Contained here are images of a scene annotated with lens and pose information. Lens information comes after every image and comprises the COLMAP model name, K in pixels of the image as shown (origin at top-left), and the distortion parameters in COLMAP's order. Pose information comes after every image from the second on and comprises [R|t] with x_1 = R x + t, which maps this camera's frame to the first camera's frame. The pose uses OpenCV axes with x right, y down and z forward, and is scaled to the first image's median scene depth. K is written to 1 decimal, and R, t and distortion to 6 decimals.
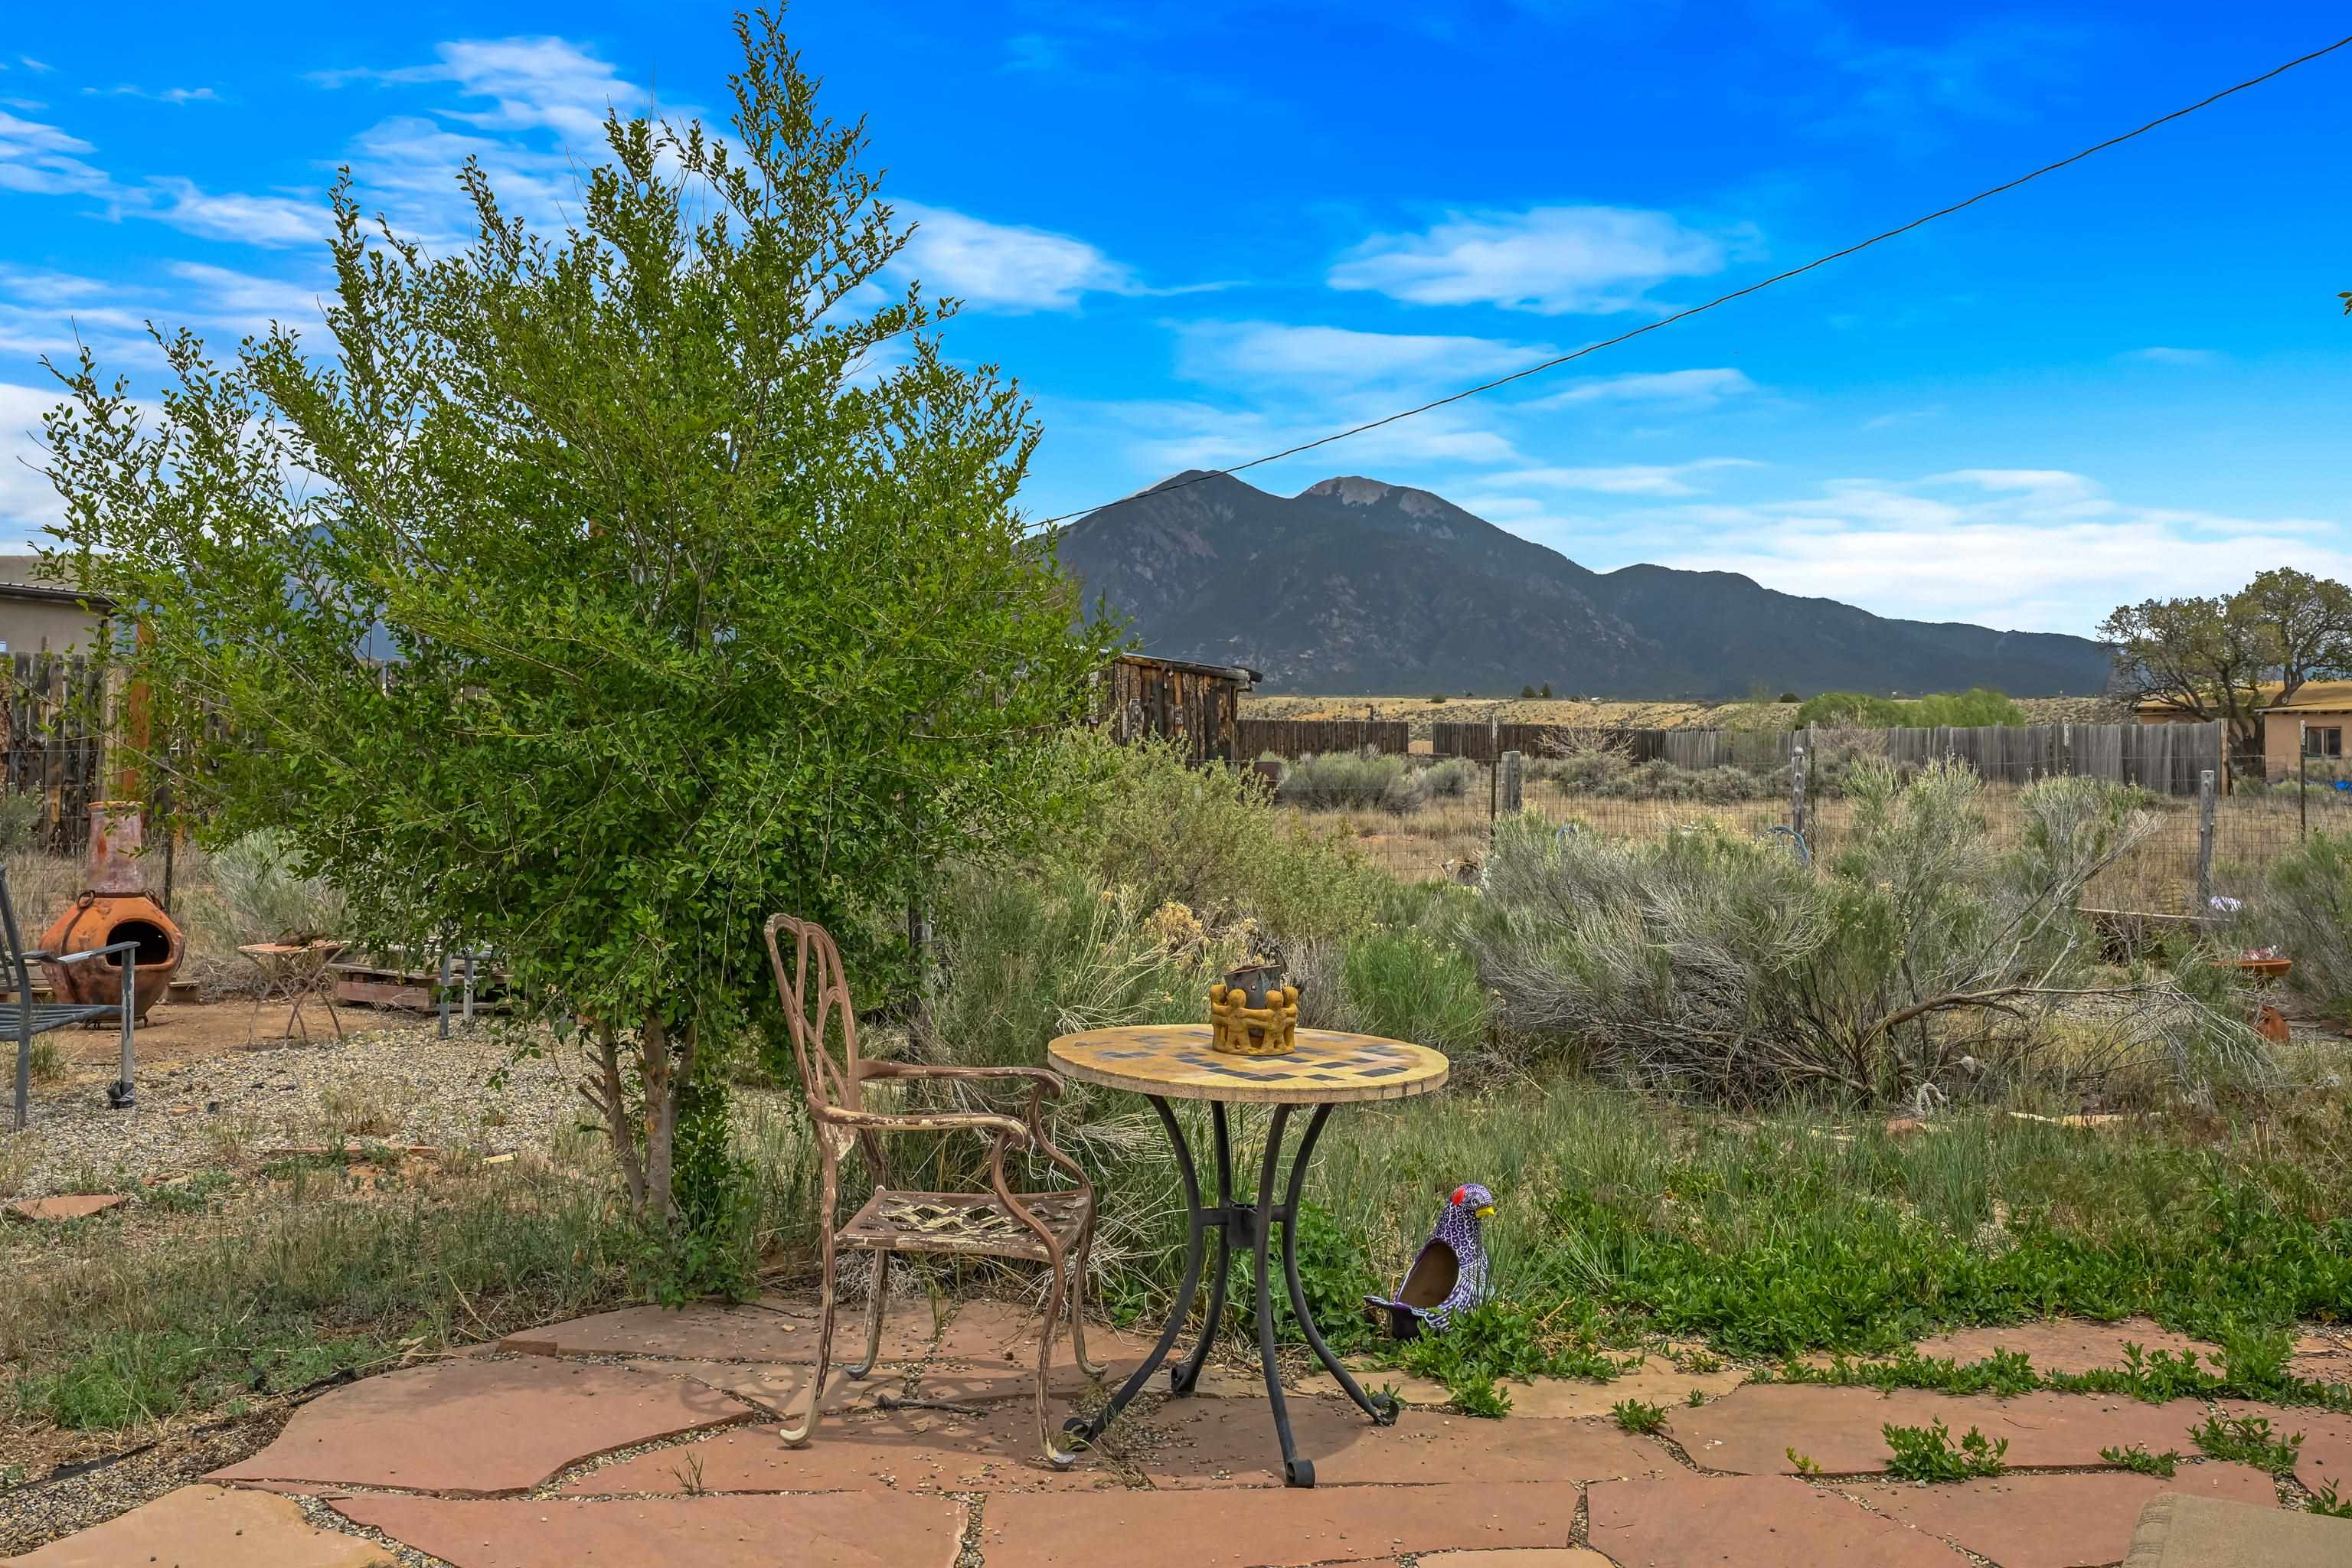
lens RADIAL K [[2237.5, 0, 1181.0], [0, 2237.5, 801.9], [0, 0, 1]] dist [0.014813, 0.000000]
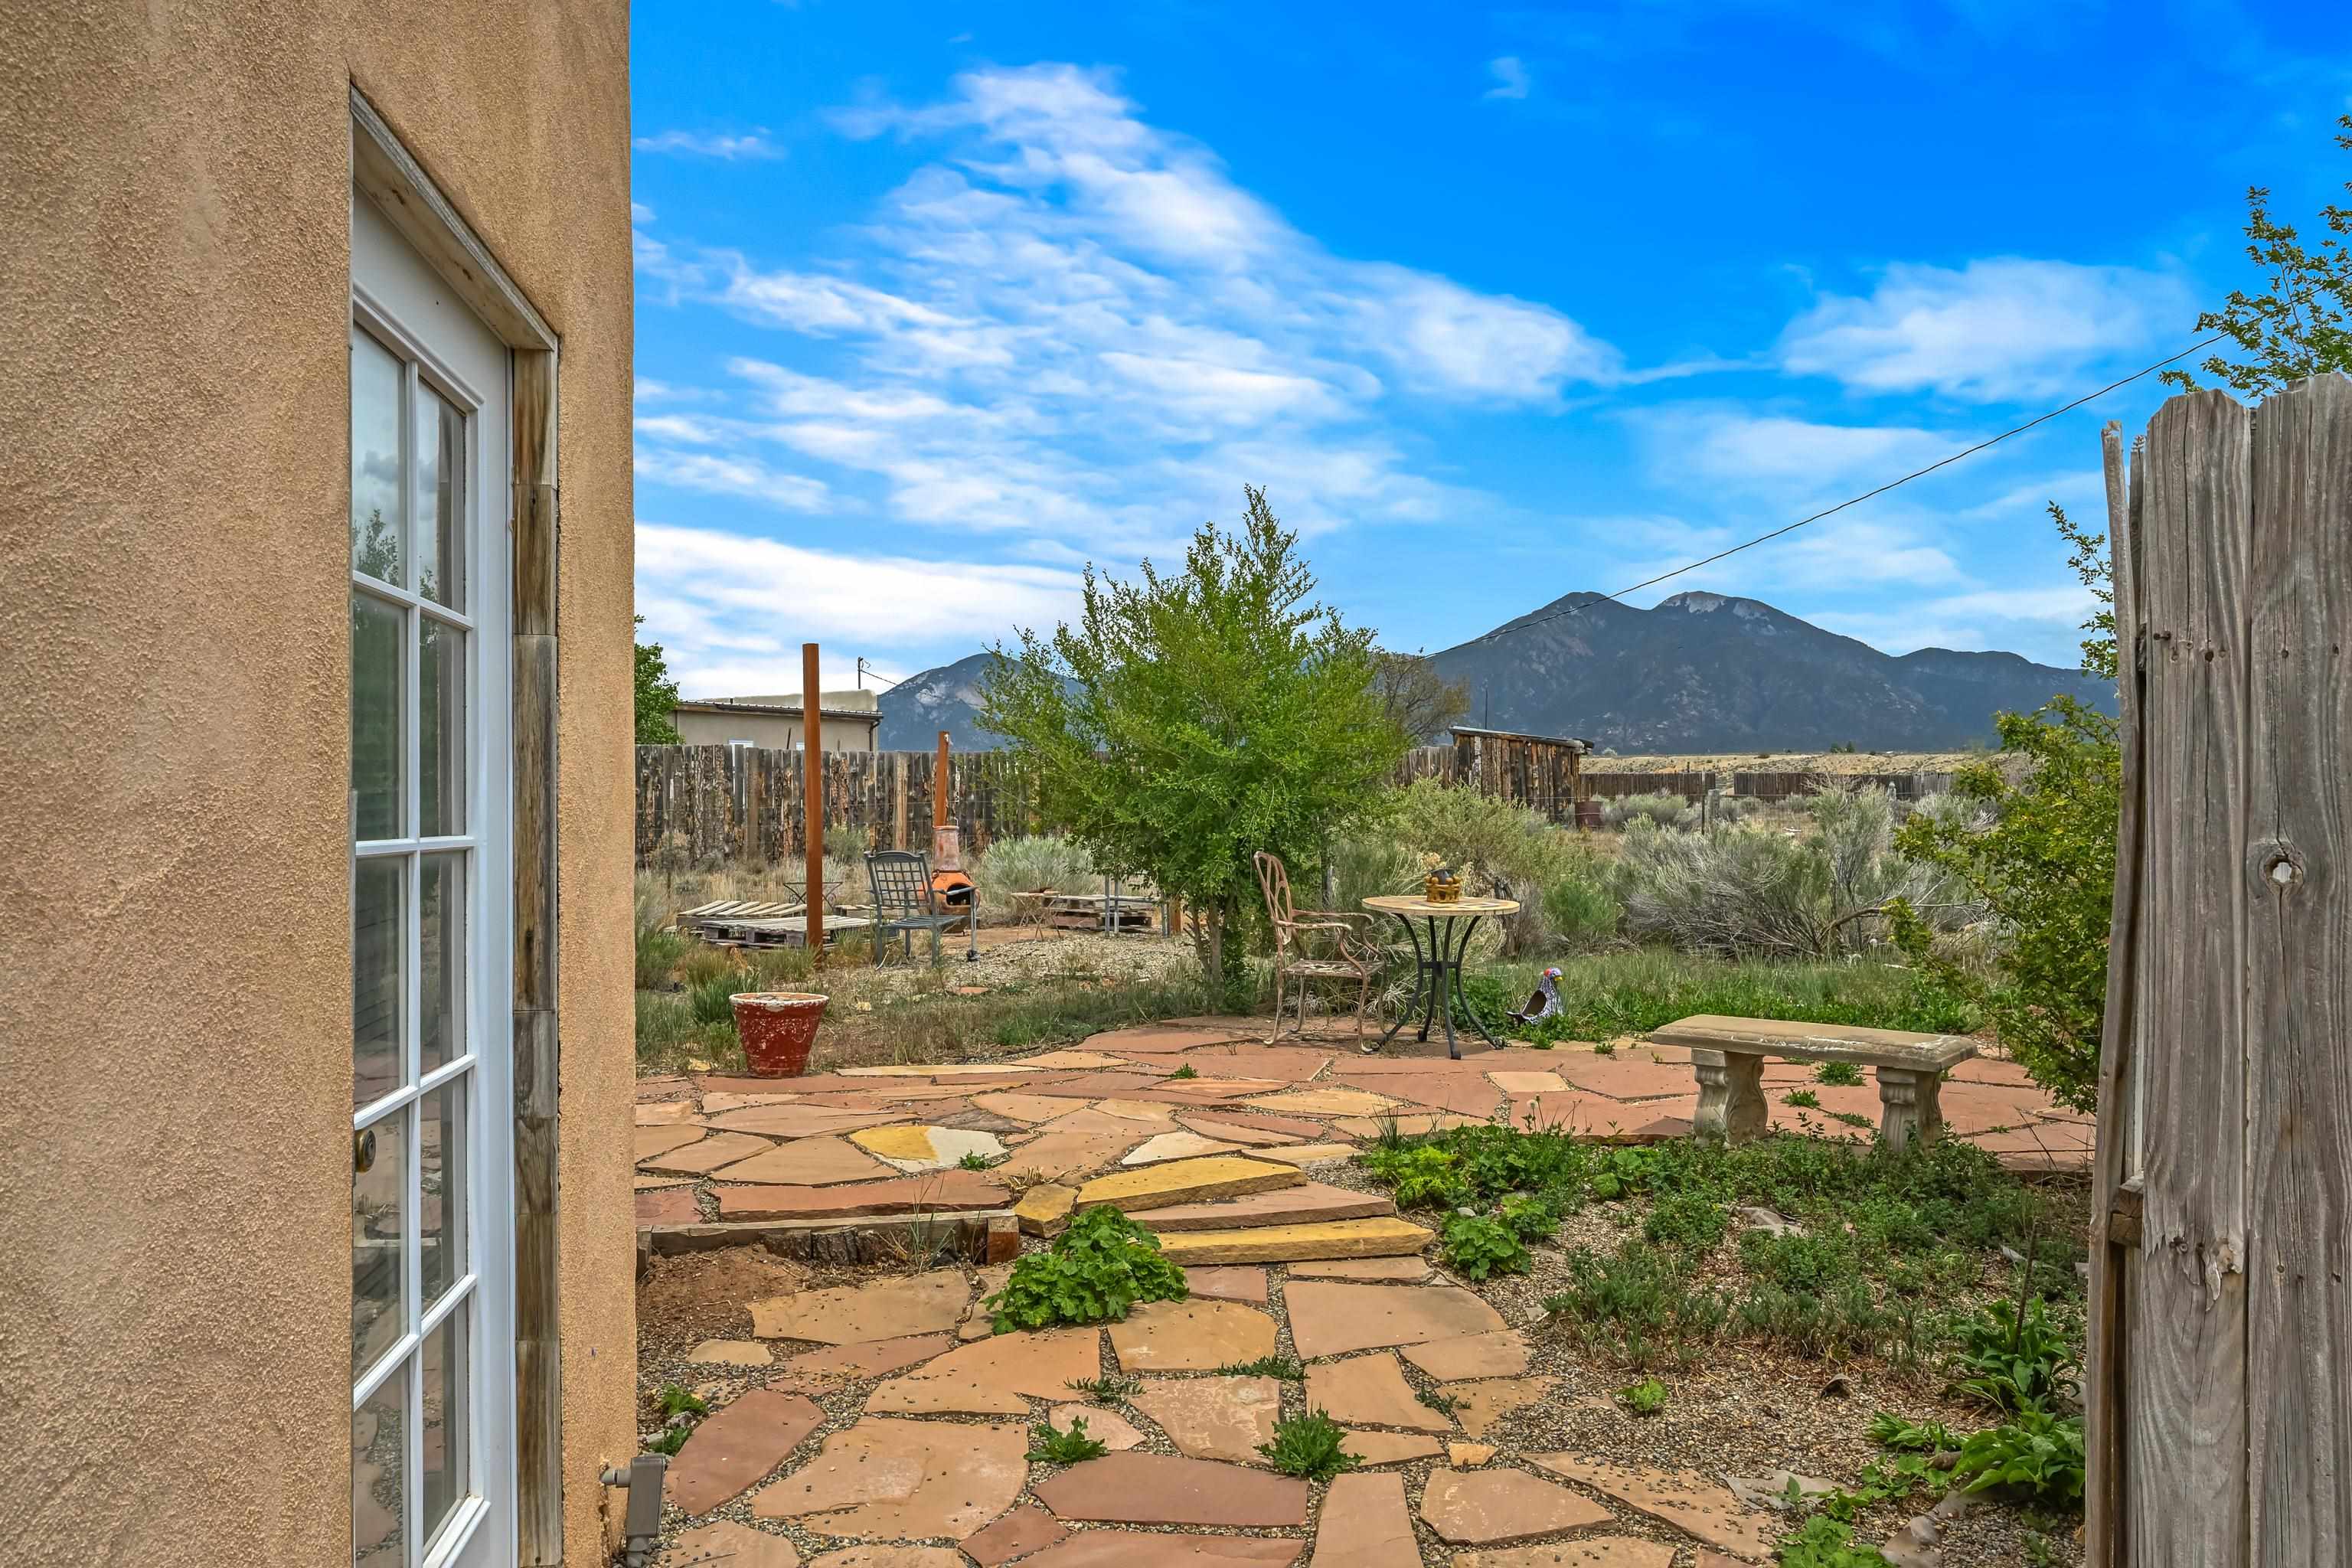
lens RADIAL K [[1638.8, 0, 1173.3], [0, 1638.8, 779.3], [0, 0, 1]] dist [-0.000382, -0.002773]
pose [[0.970416, -0.021333, -0.240495, 0.082210], [0.012488, 0.999190, -0.038243, 0.017313], [0.241116, 0.034109, 0.969897, -0.396410]]
